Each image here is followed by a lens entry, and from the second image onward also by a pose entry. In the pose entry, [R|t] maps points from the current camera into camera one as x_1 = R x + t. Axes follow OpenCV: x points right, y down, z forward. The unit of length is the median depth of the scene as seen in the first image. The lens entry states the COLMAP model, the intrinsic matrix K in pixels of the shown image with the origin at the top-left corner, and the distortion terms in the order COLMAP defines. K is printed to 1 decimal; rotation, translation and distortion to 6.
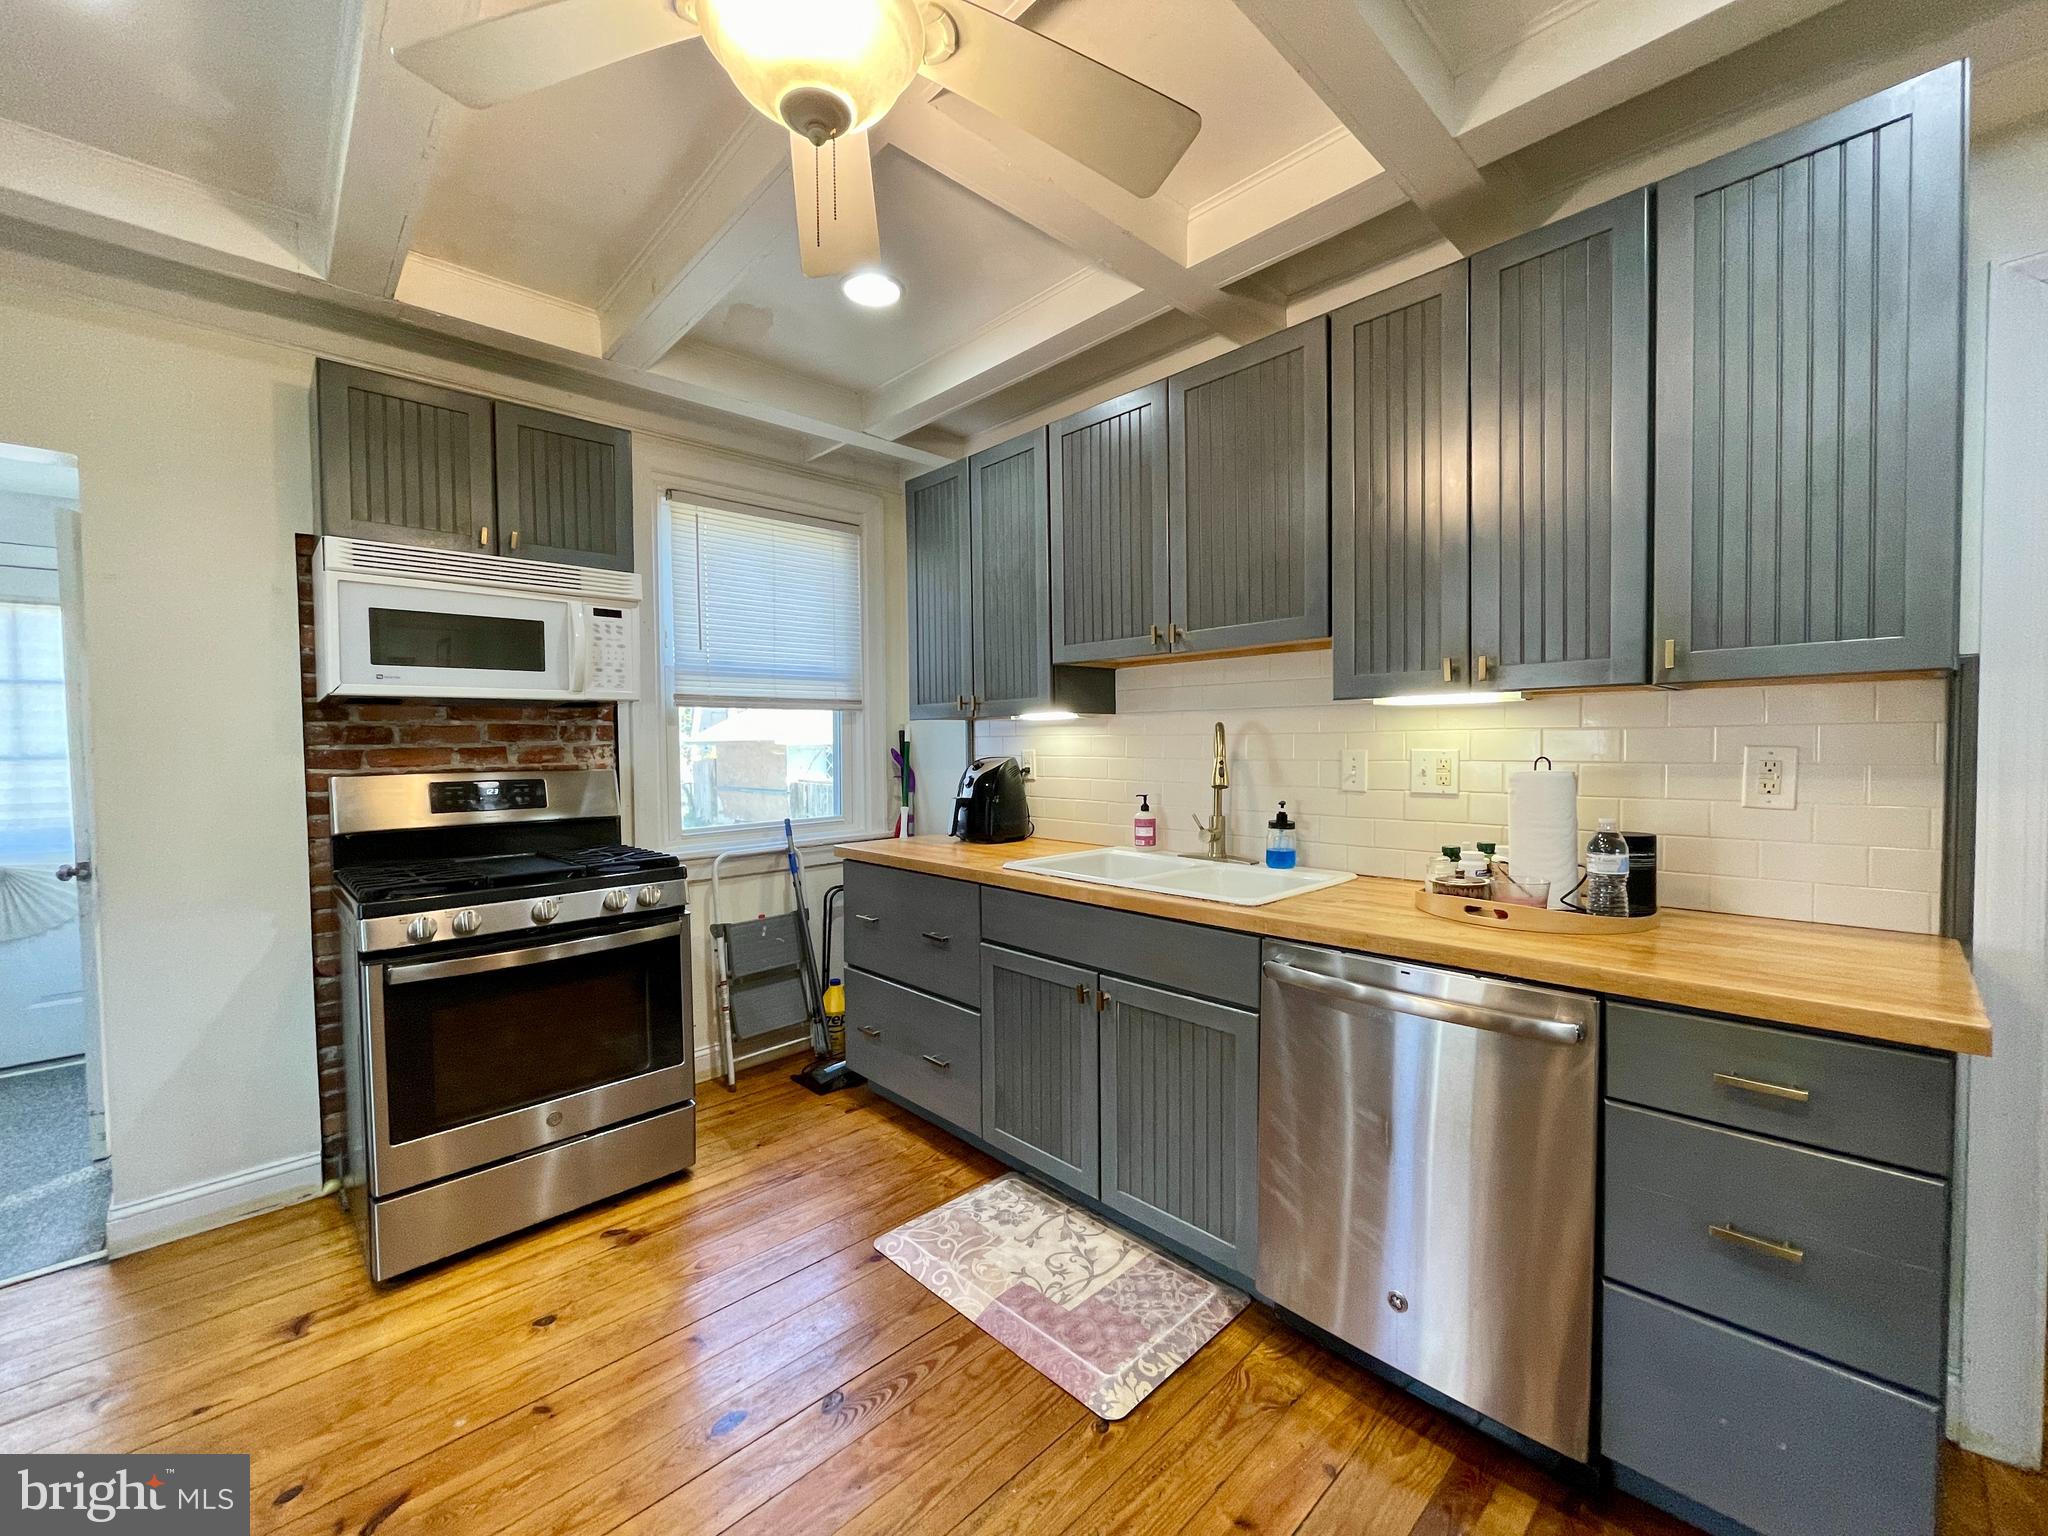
lens RADIAL K [[834.4, 0, 1019.5], [0, 834.4, 763.5], [0, 0, 1]] dist [-0.001454, -0.000084]
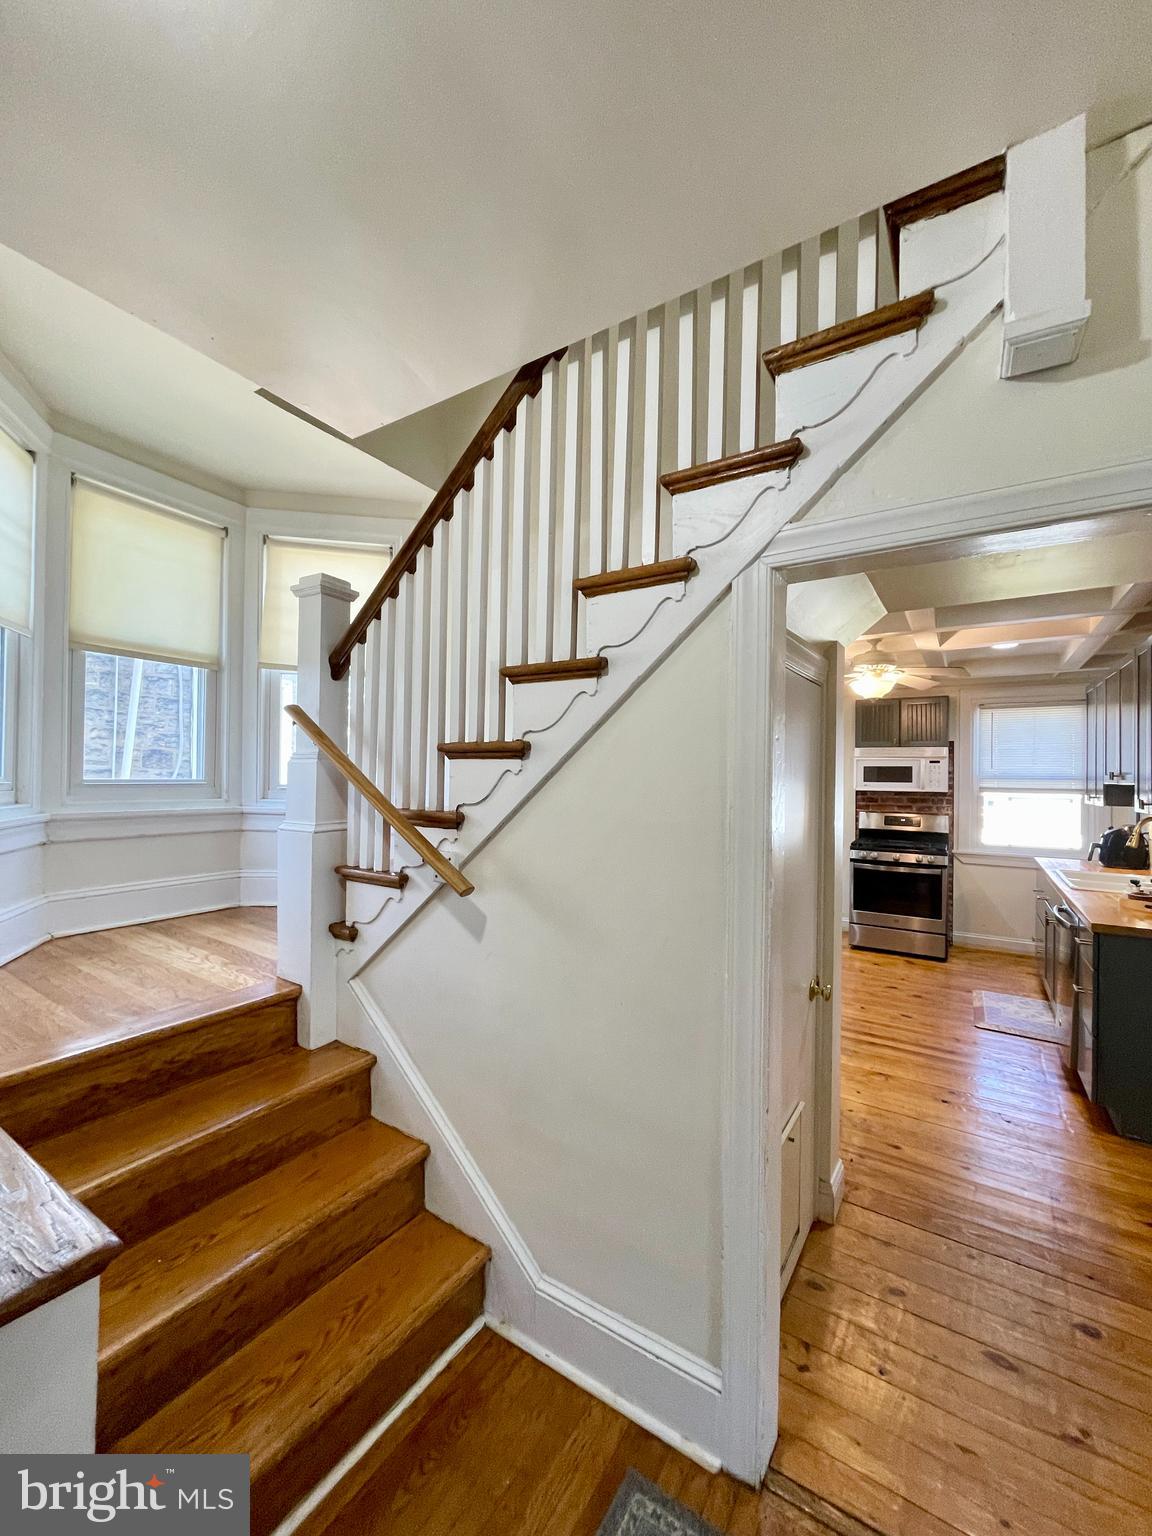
lens RADIAL K [[625.8, 0, 574.7], [0, 625.8, 766.5], [0, 0, 1]] dist [-0.001454, -0.000084]
pose [[0.225722, 0.008140, -0.974158, 1.442281], [-0.033237, 0.999447, 0.000650, -0.133554], [0.973624, 0.032232, 0.225868, -0.764324]]
